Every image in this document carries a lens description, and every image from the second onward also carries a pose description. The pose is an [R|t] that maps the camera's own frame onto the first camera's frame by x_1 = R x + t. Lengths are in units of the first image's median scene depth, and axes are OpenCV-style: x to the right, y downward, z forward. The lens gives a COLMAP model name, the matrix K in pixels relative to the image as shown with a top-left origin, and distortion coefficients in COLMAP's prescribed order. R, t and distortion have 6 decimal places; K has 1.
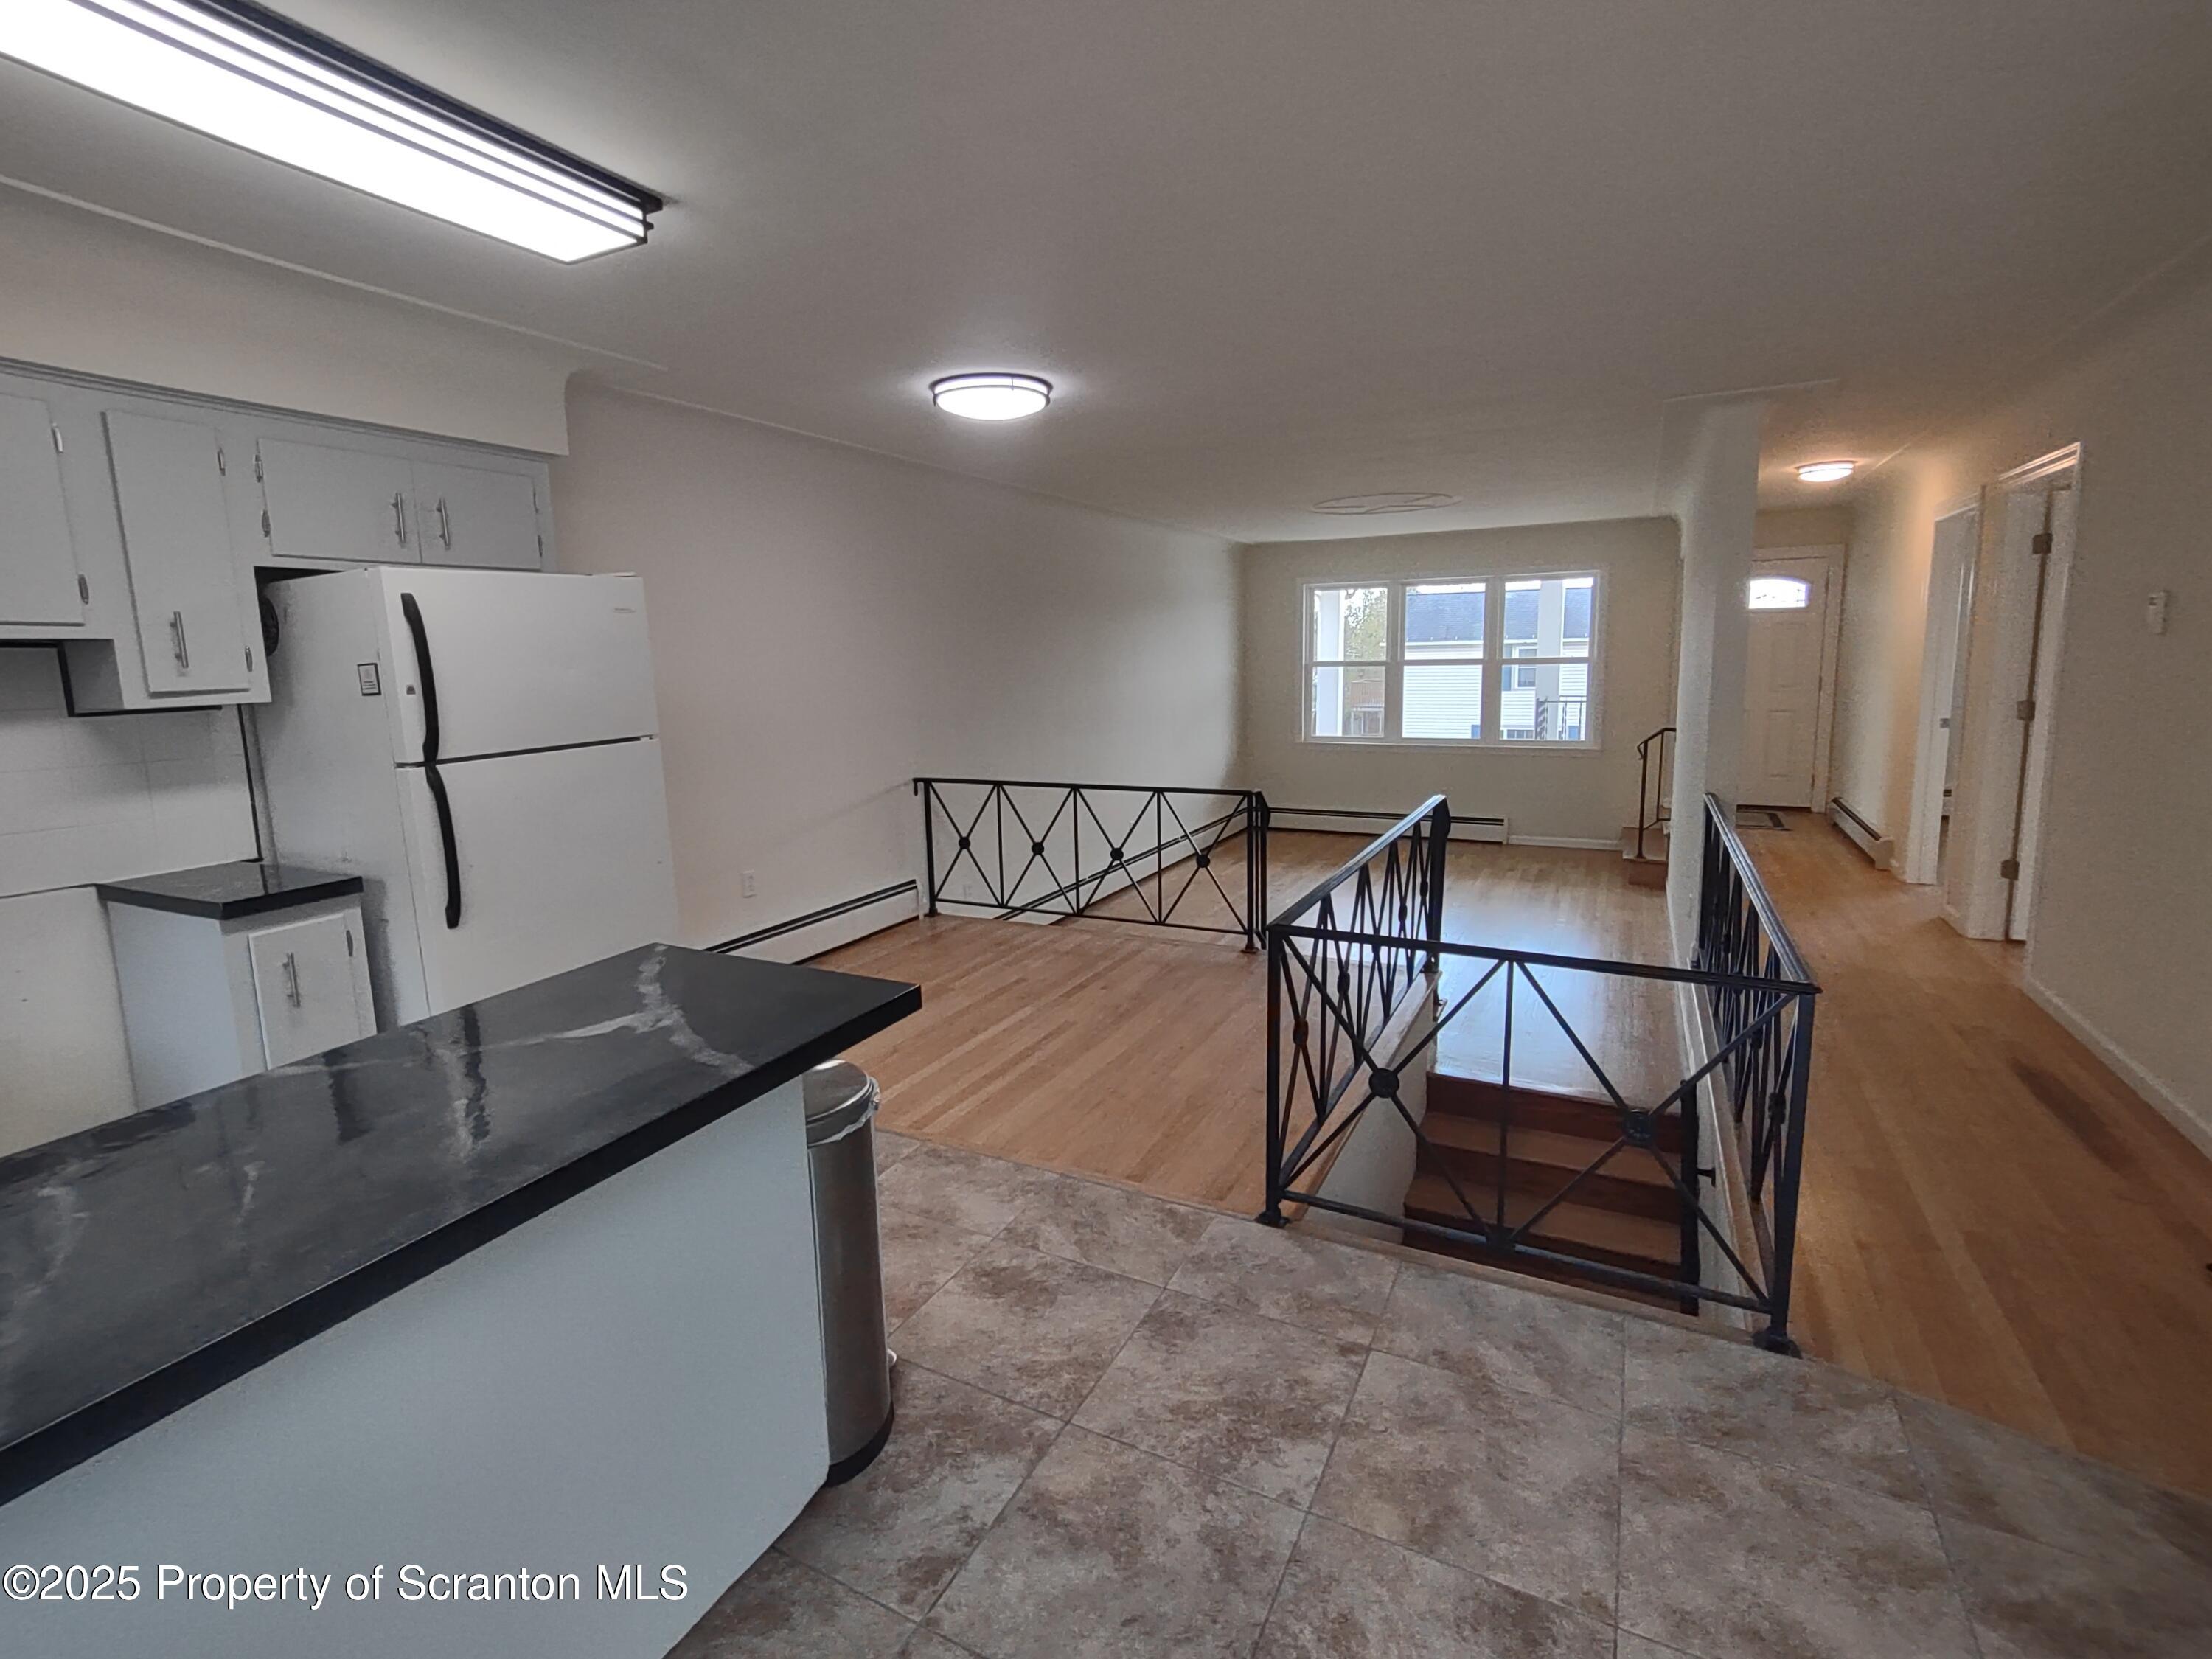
lens RADIAL K [[1048.4, 0, 1040.7], [0, 1048.4, 802.8], [0, 0, 1]] dist [0.001644, 0.000297]
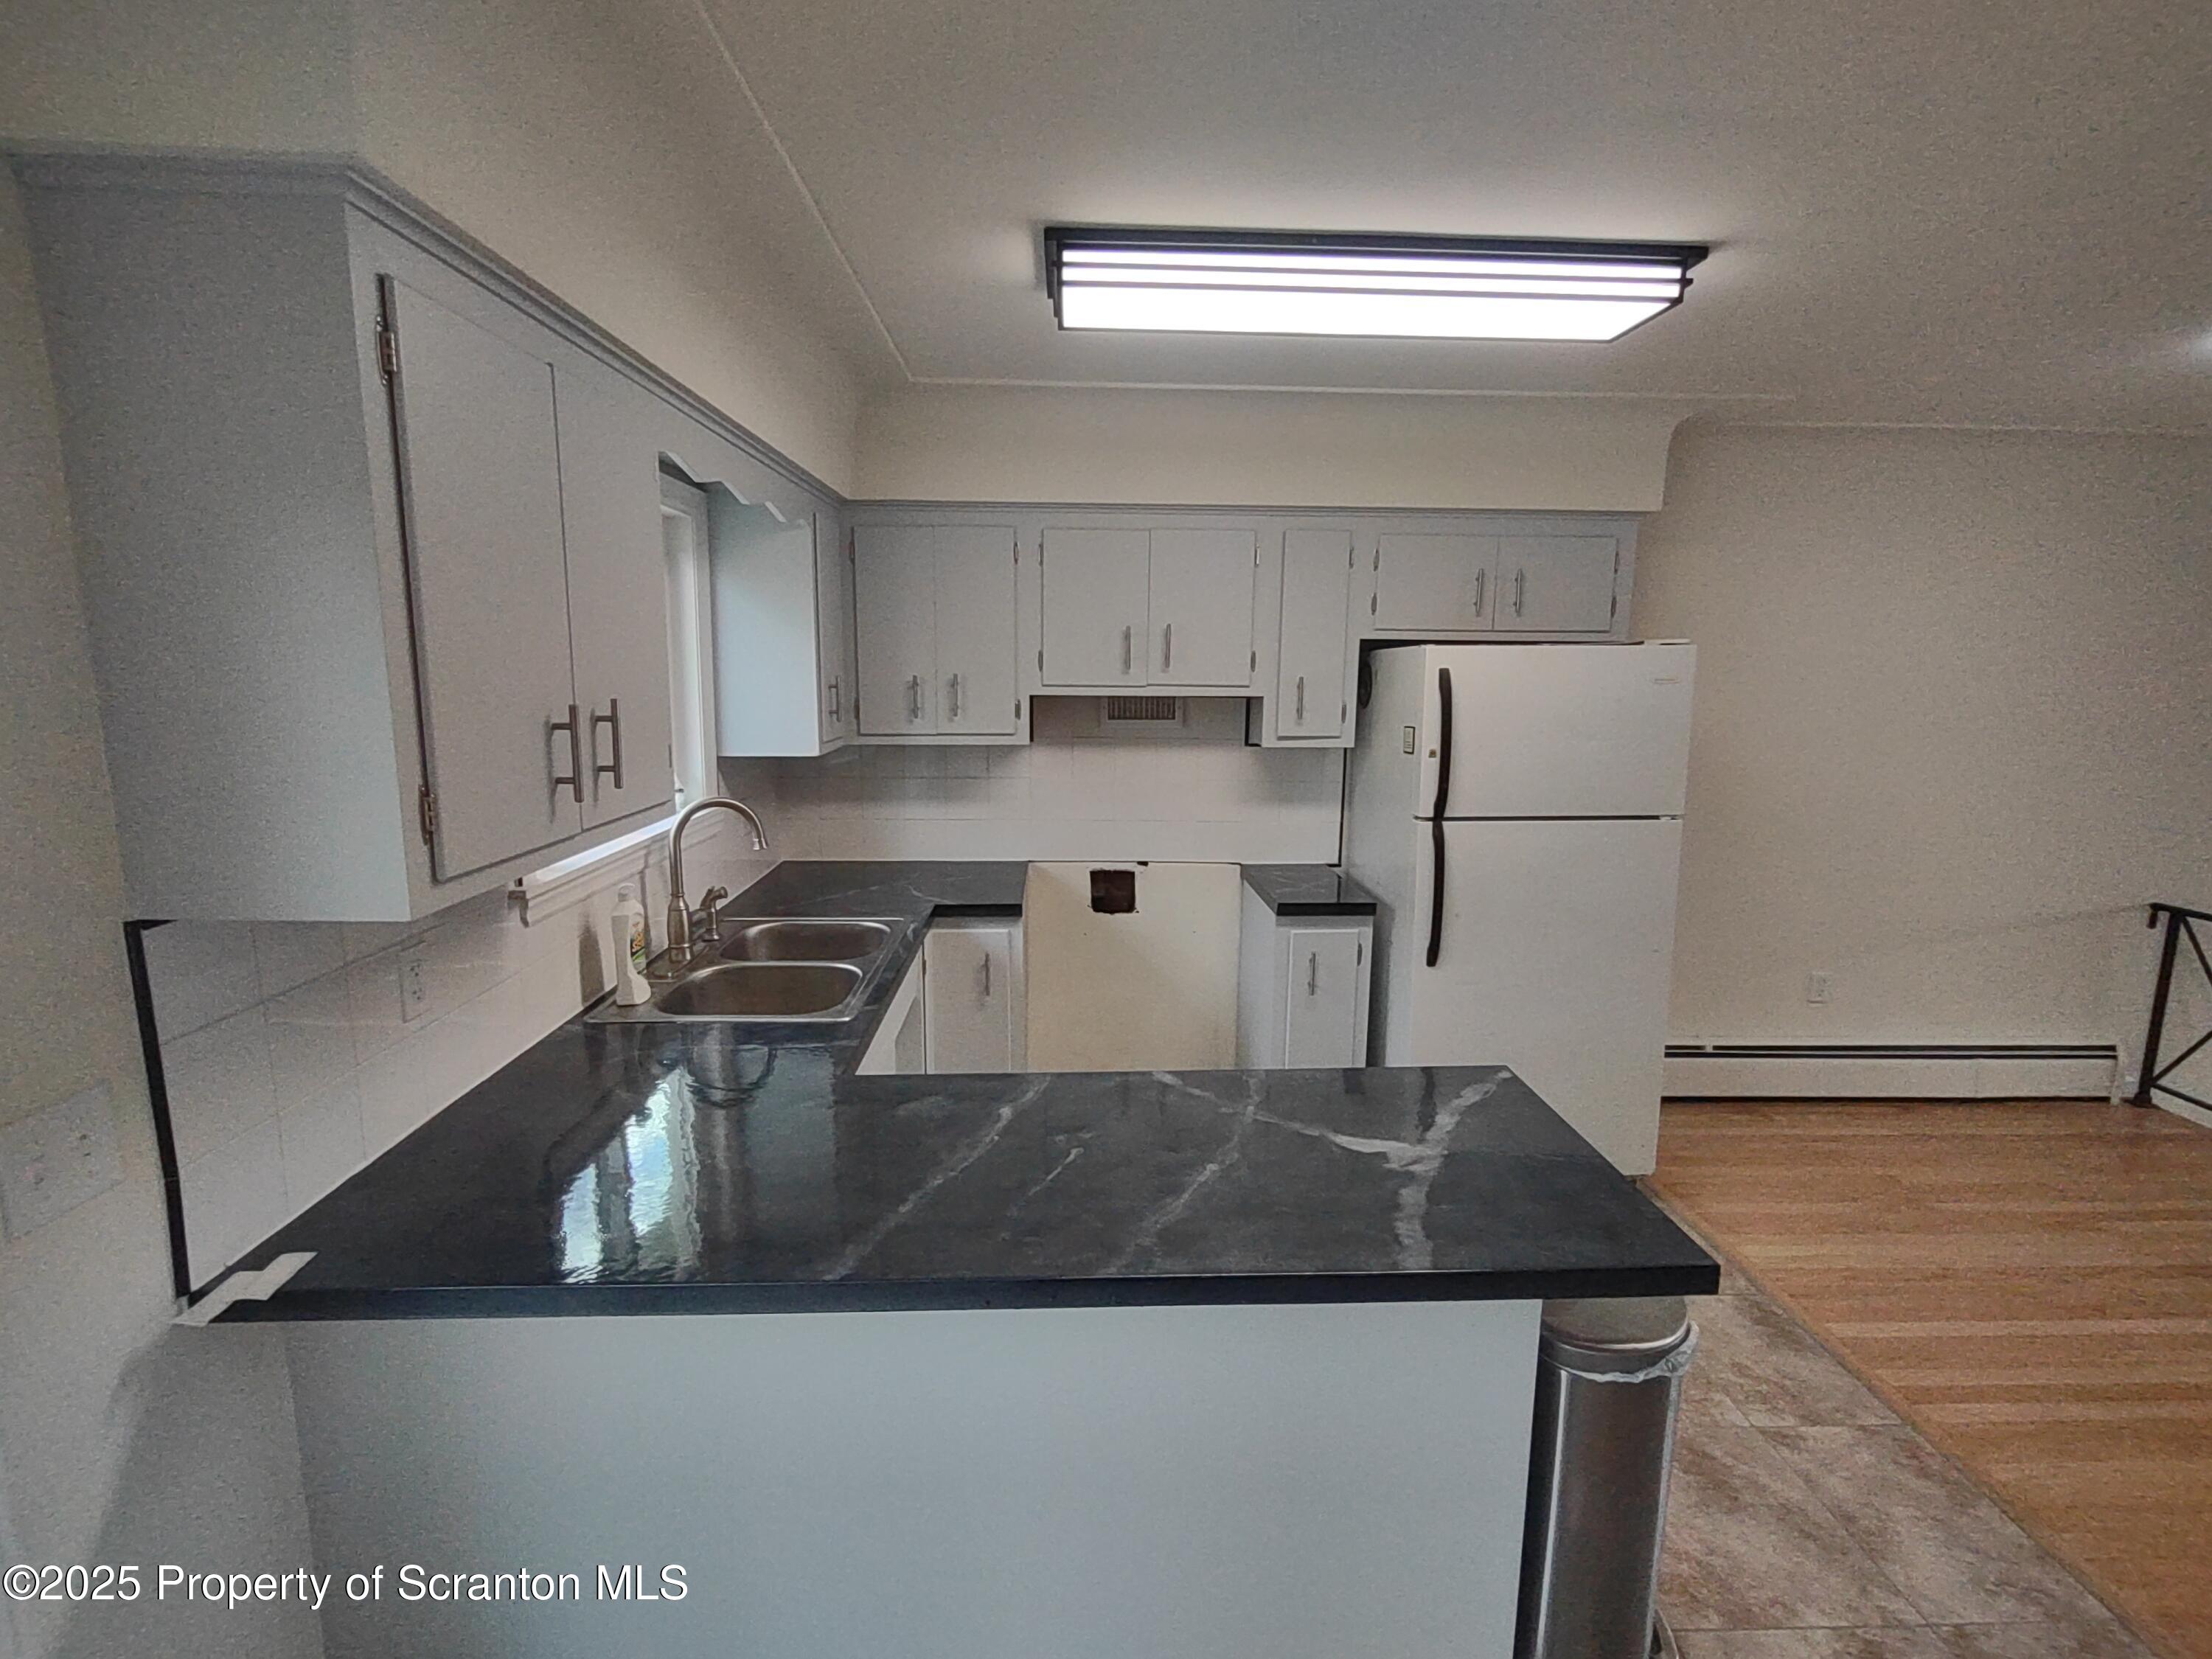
lens RADIAL K [[993.8, 0, 1100.1], [0, 993.8, 822.3], [0, 0, 1]] dist [0.000239, -0.001280]
pose [[0.514014, 0.164057, -0.841947, 0.123727], [-0.140398, 0.984394, 0.106100, -0.093270], [0.846214, 0.063671, 0.529025, 0.126849]]
